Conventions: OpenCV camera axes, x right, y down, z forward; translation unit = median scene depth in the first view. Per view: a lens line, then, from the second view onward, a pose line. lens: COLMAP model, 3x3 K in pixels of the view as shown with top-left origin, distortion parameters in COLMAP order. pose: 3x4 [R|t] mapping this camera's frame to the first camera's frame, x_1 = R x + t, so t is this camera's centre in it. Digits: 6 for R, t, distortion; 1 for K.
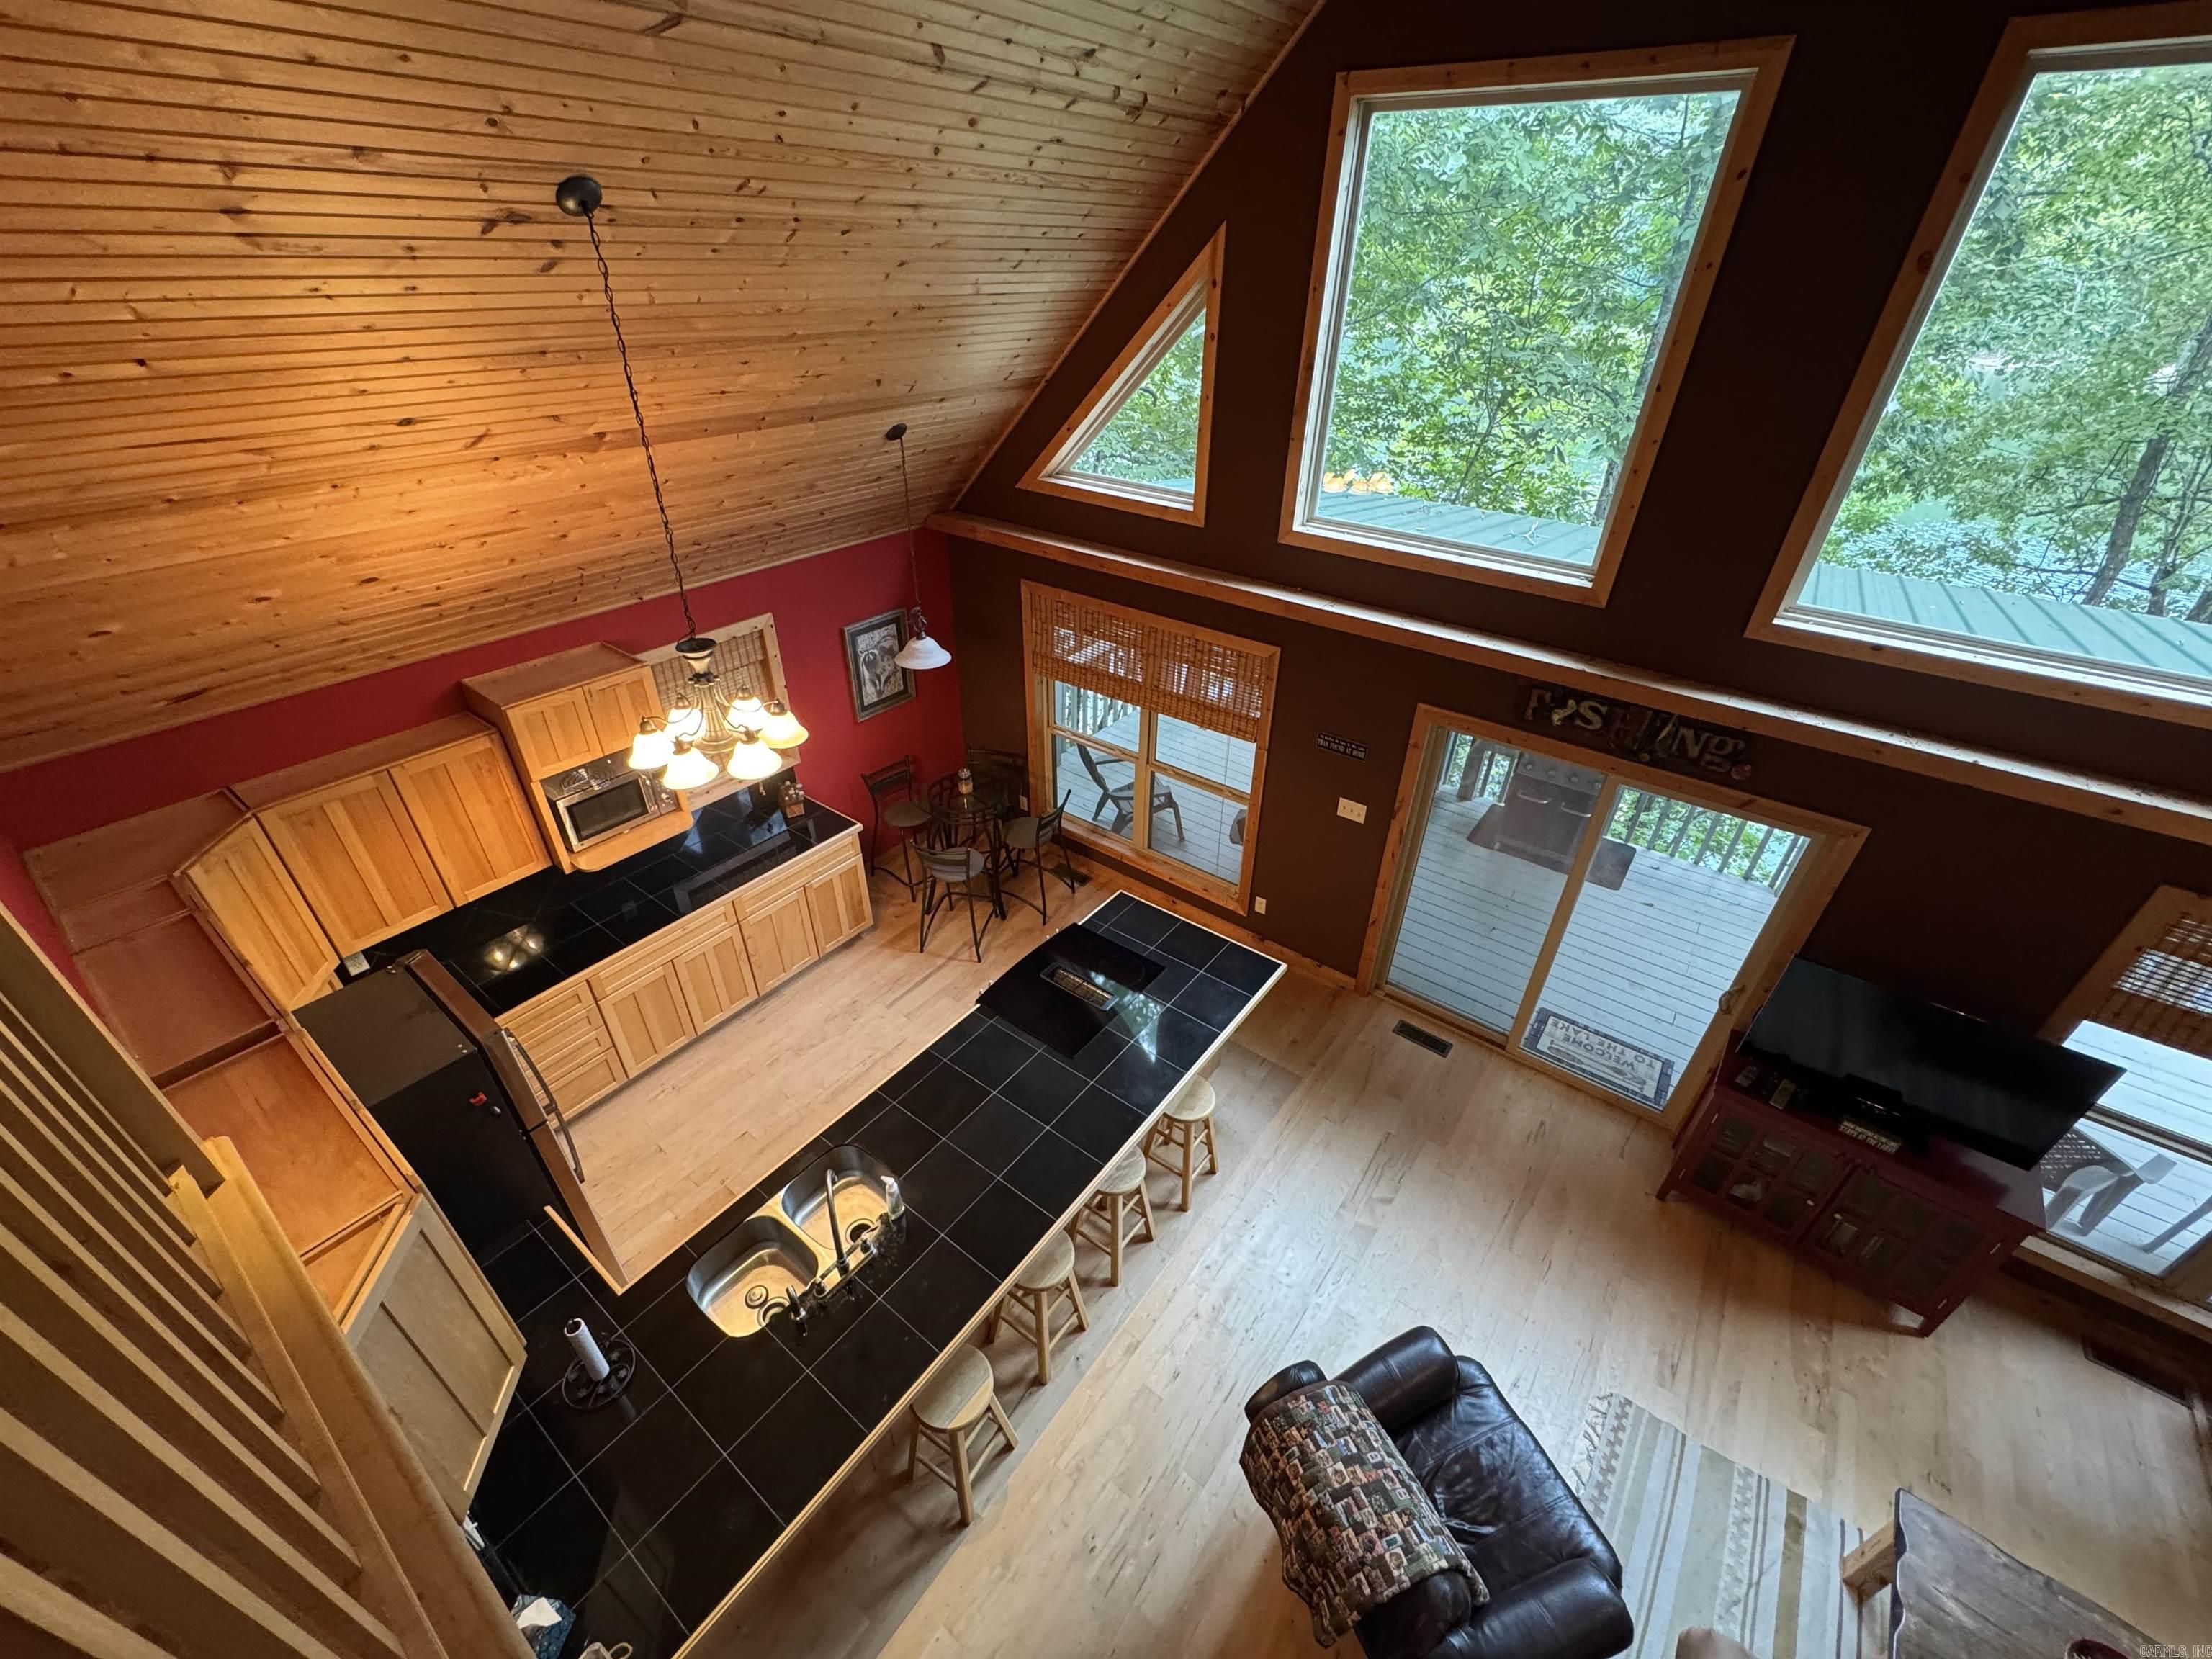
lens RADIAL K [[885.9, 0, 1107.8], [0, 885.9, 830.7], [0, 0, 1]] dist [-0.002775, -0.000063]
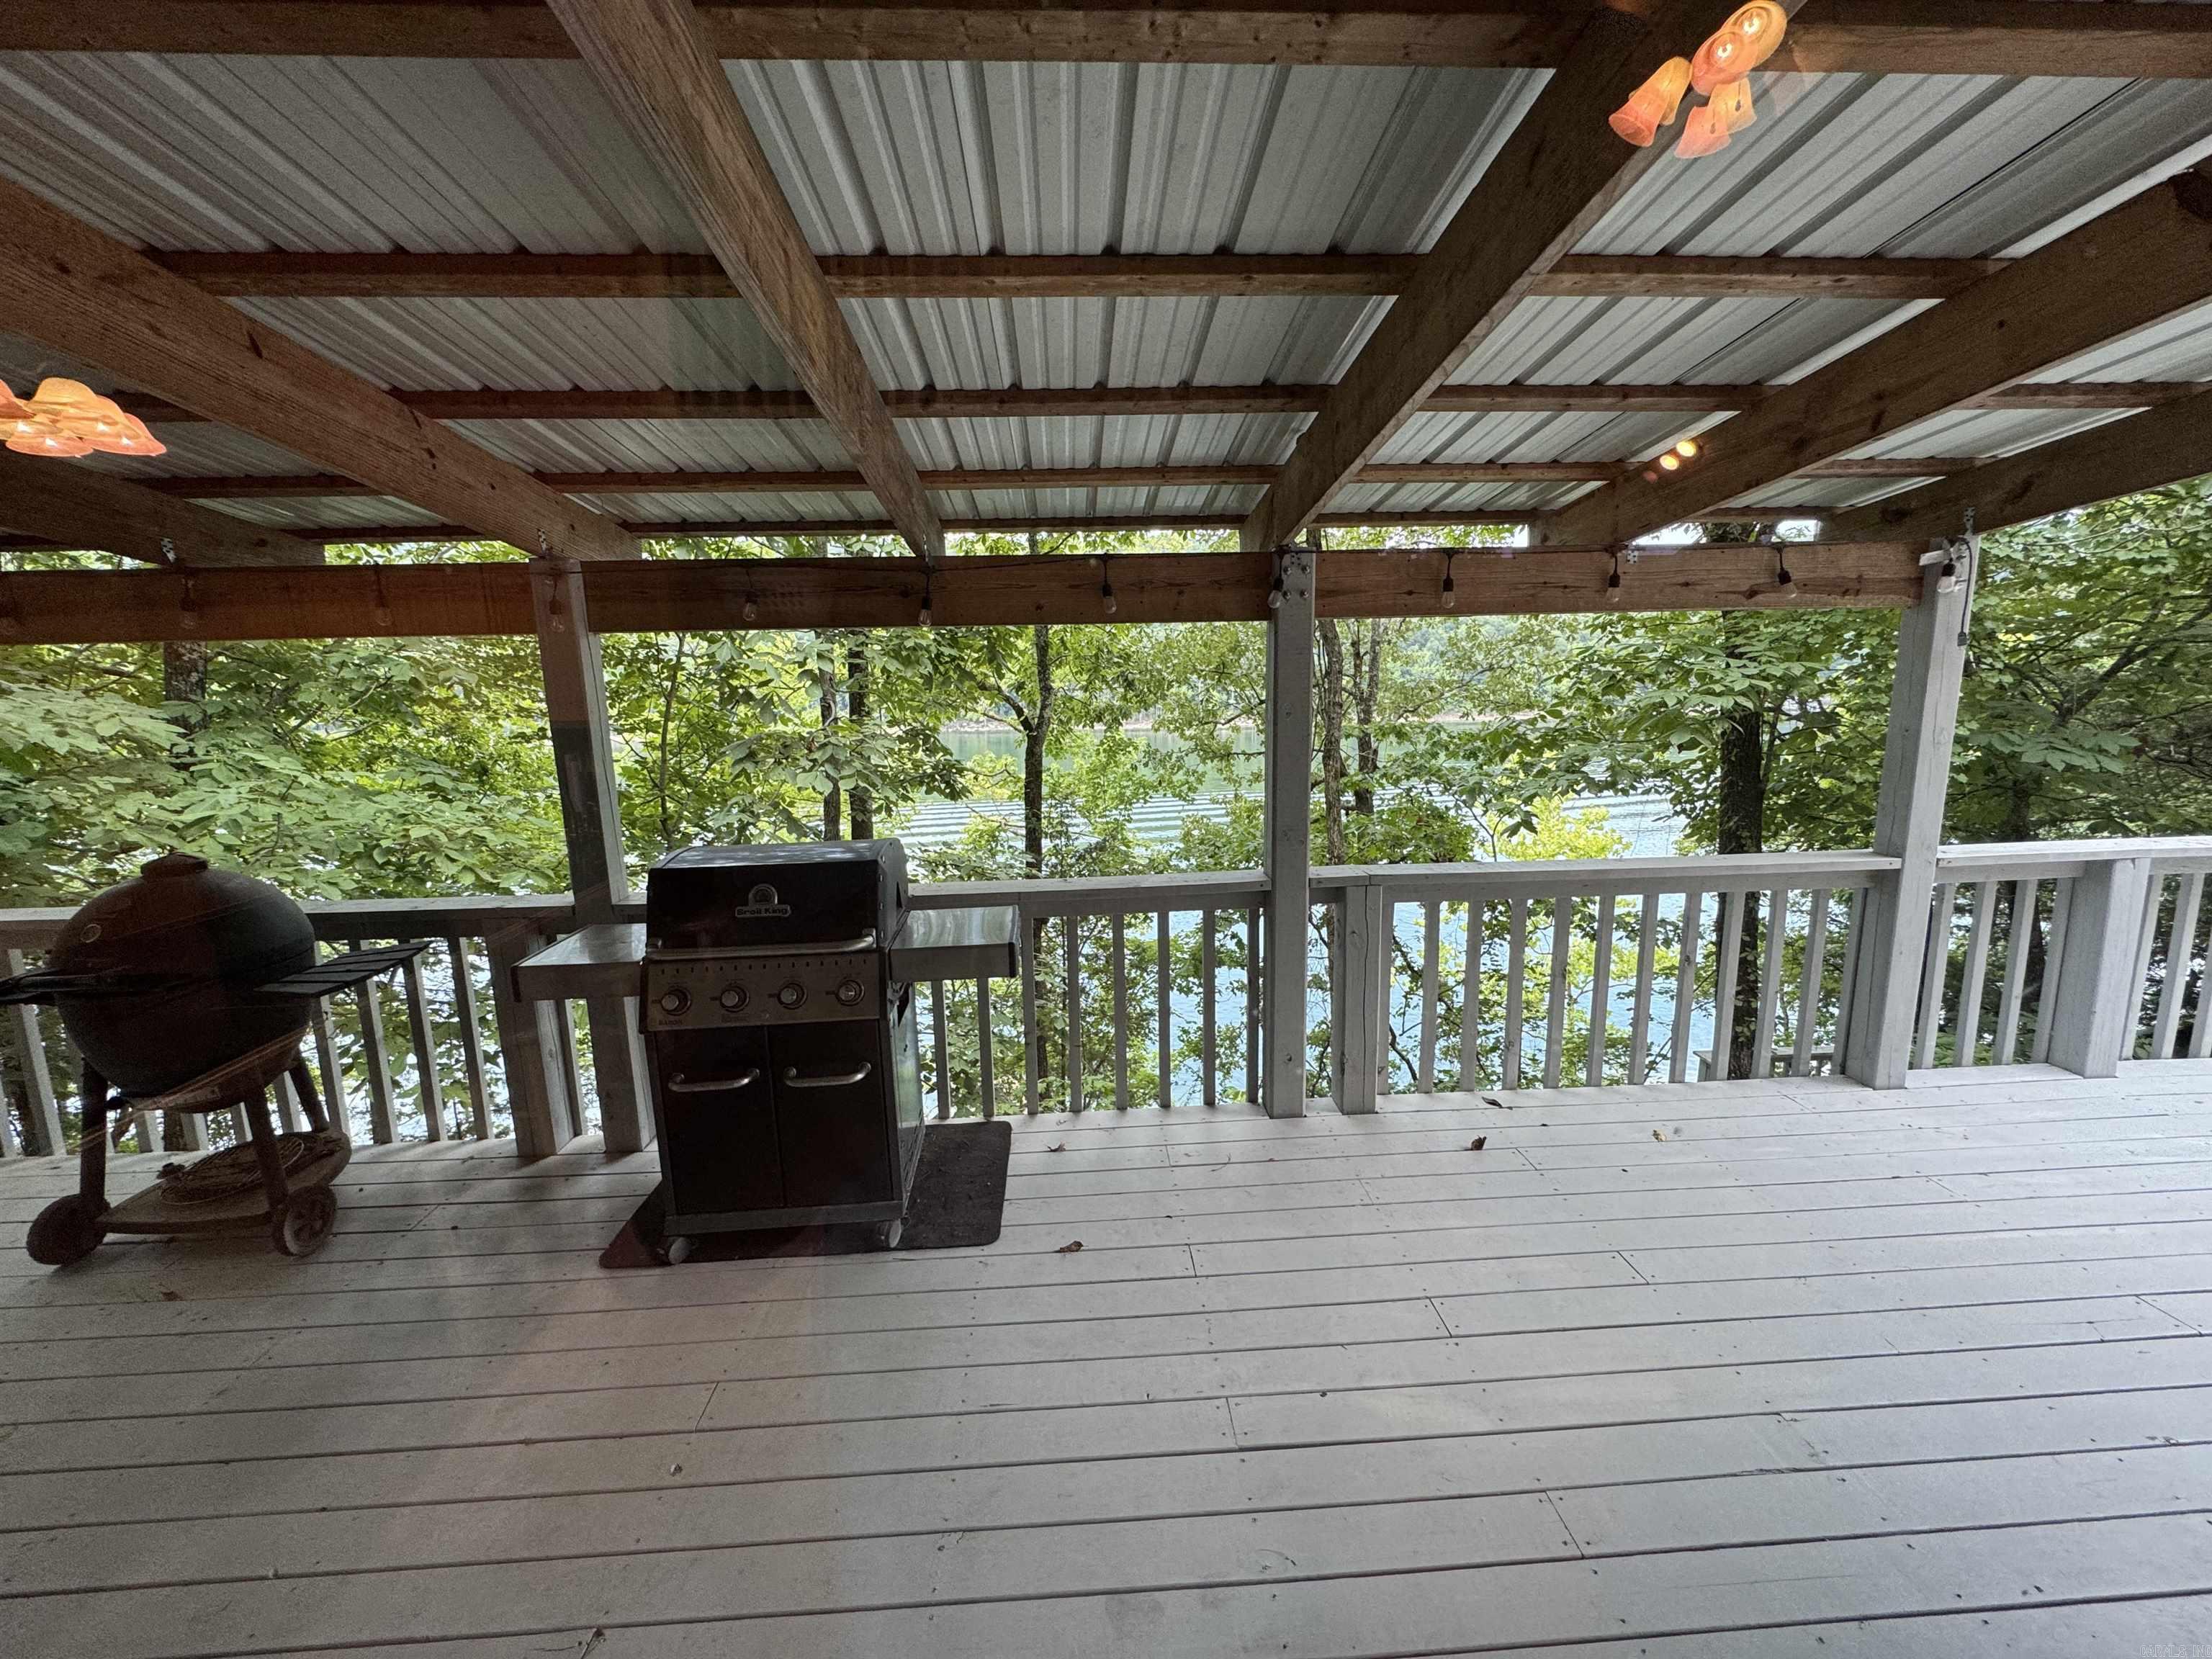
lens RADIAL K [[885.9, 0, 1107.8], [0, 885.9, 830.7], [0, 0, 1]] dist [-0.002775, -0.000063]
pose [[0.768289, -0.139190, 0.624786, 0.623277], [0.379725, 0.884880, -0.269808, 0.048366], [-0.515306, 0.444538, 0.732698, 0.959765]]
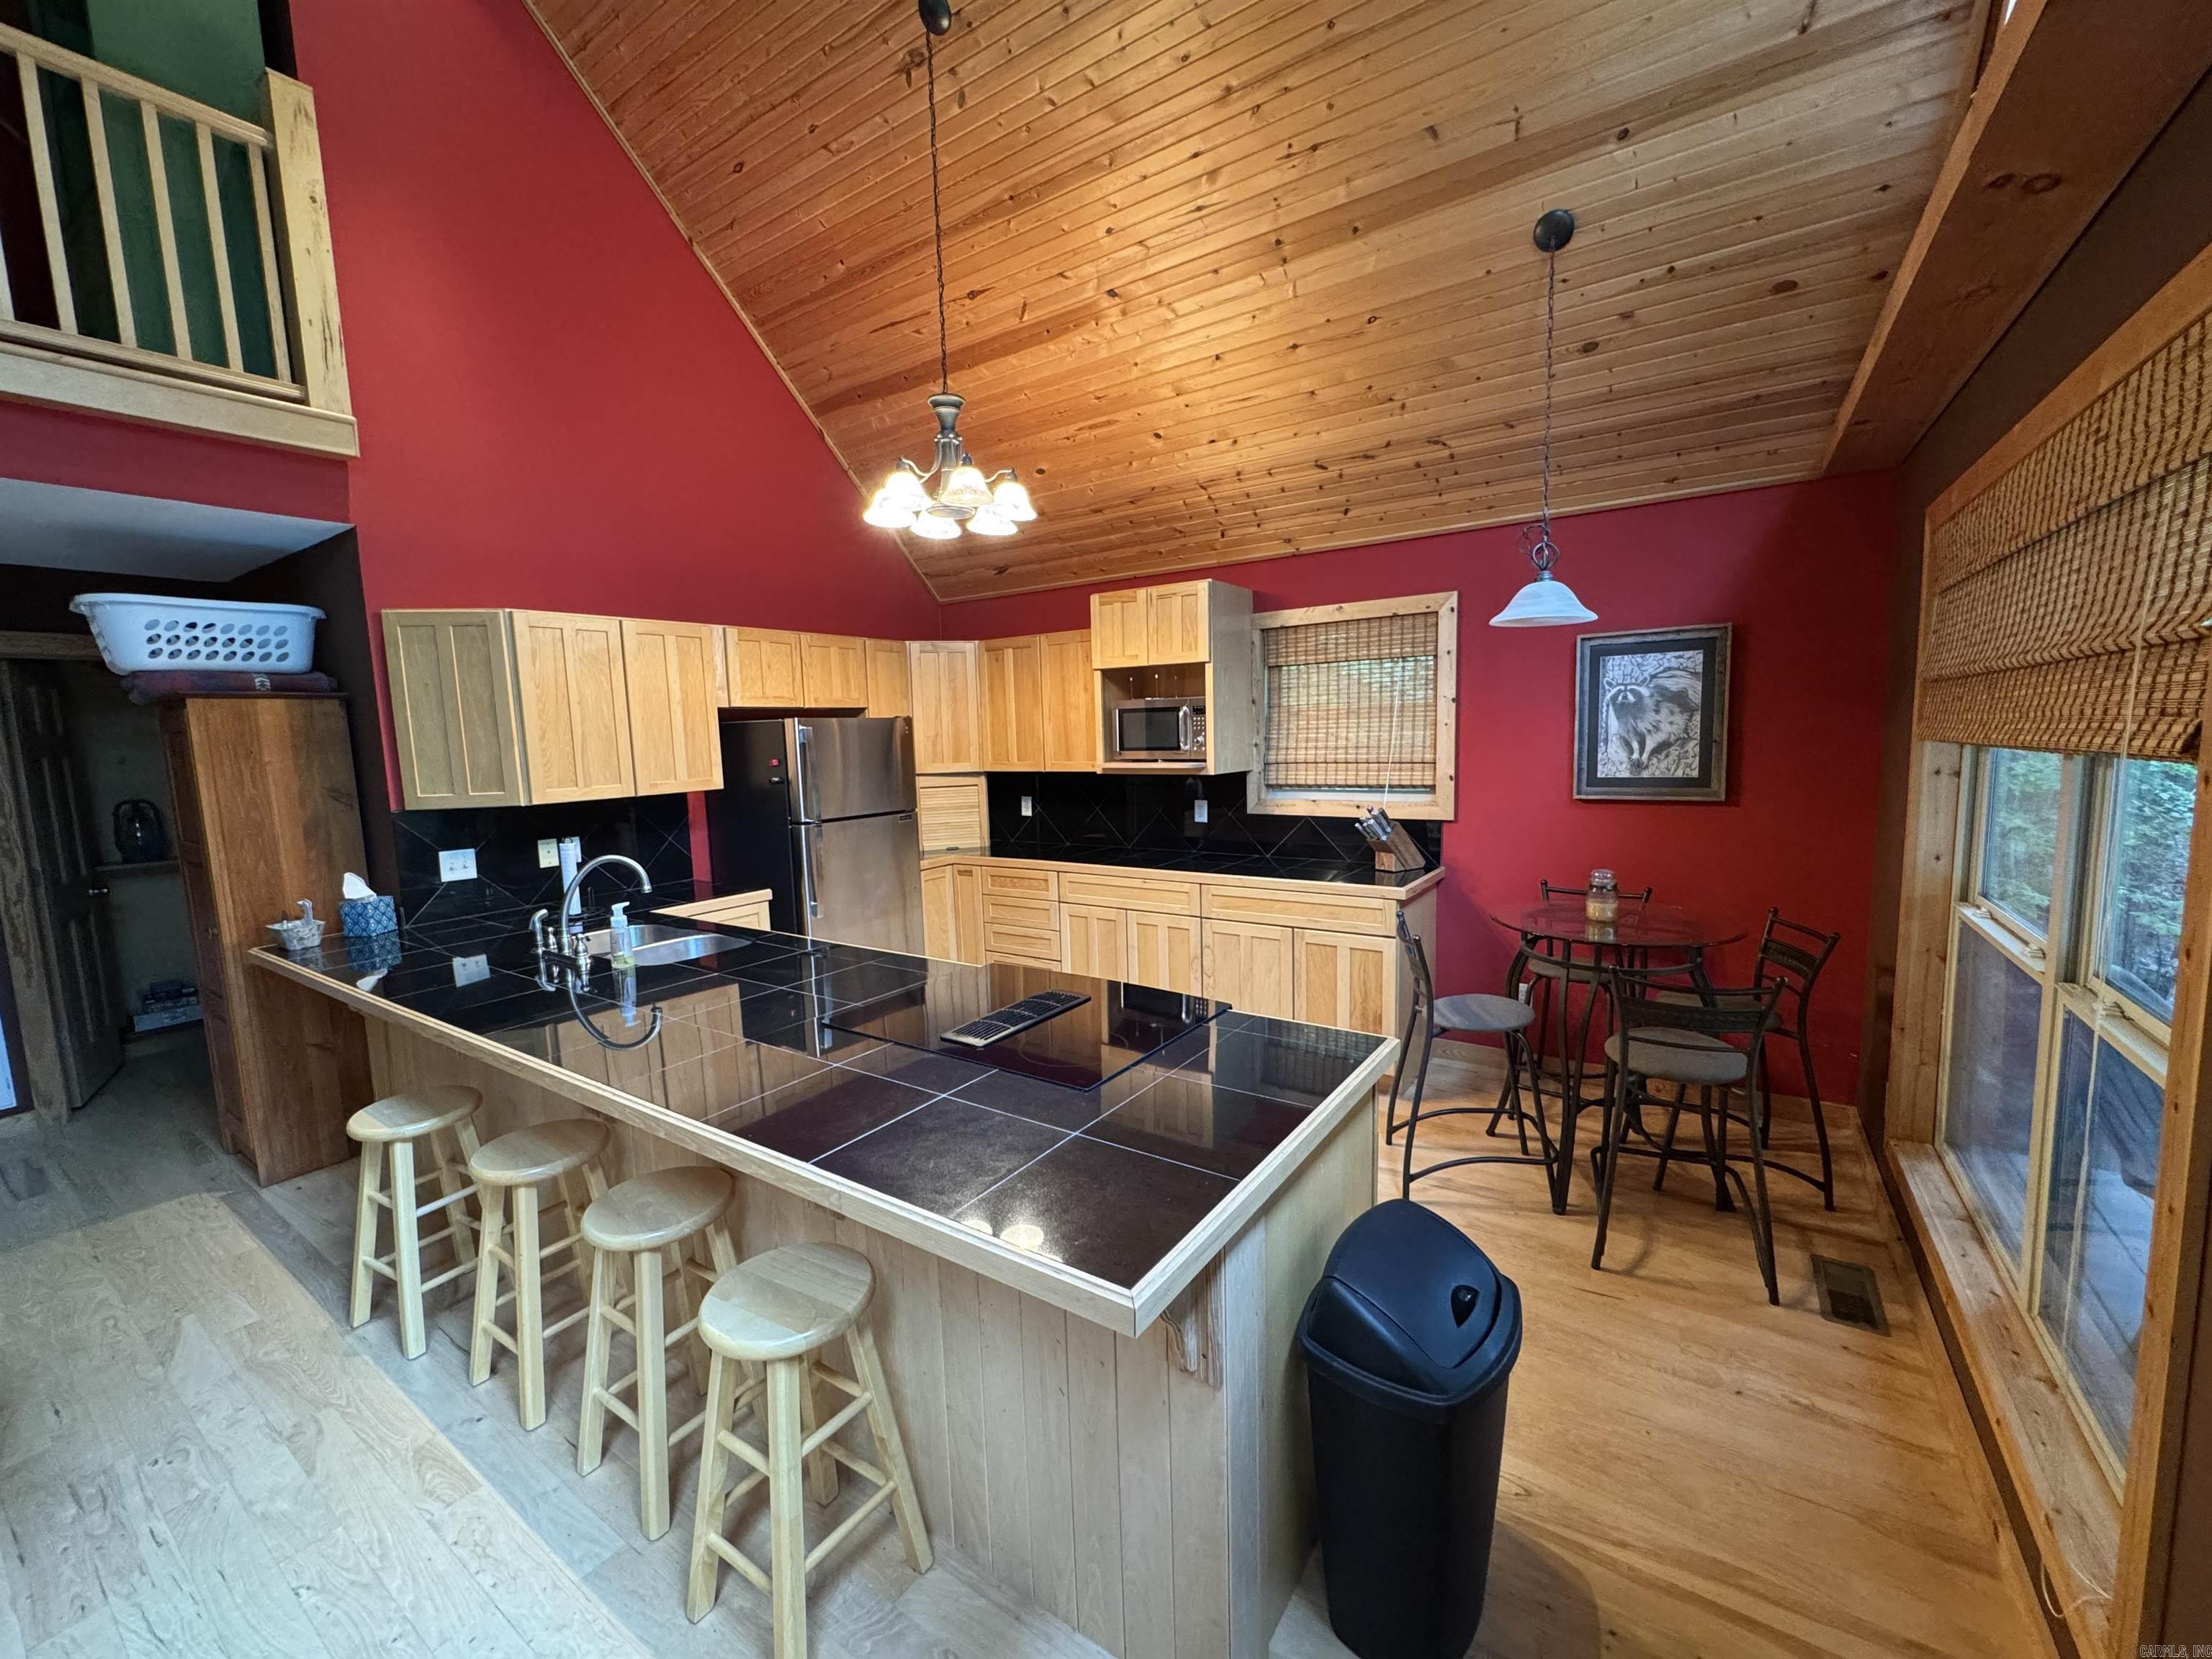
lens RADIAL K [[885.9, 0, 1107.8], [0, 885.9, 830.7], [0, 0, 1]] dist [-0.002775, -0.000063]
pose [[0.043028, 0.093278, -0.994710, 0.442604], [-0.524843, 0.849292, 0.056939, 0.042407], [0.850111, 0.519617, 0.085499, 0.971910]]
